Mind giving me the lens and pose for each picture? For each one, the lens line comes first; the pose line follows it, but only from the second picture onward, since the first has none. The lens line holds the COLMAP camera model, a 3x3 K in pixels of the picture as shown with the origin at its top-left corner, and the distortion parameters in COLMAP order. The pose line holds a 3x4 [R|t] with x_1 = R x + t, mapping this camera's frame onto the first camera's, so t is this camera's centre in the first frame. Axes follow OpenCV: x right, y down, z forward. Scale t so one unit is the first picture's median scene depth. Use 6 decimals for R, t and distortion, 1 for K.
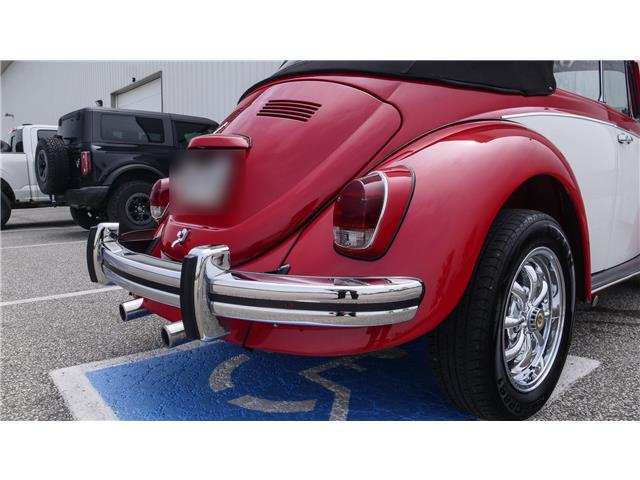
lens RADIAL K [[485.1, 0, 320.0], [0, 485.1, 240.0], [0, 0, 1]] dist [-0.043238, 0.003932]
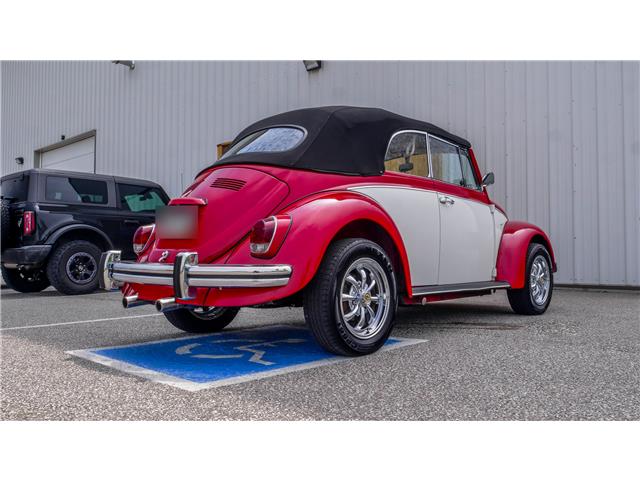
lens RADIAL K [[485.1, 0, 320.0], [0, 485.1, 240.0], [0, 0, 1]] dist [-0.043238, 0.003932]
pose [[0.992747, -0.003498, 0.120170, 0.053586], [0.018652, 0.991954, -0.125217, 0.154798], [-0.118765, 0.126550, 0.984825, -0.722792]]
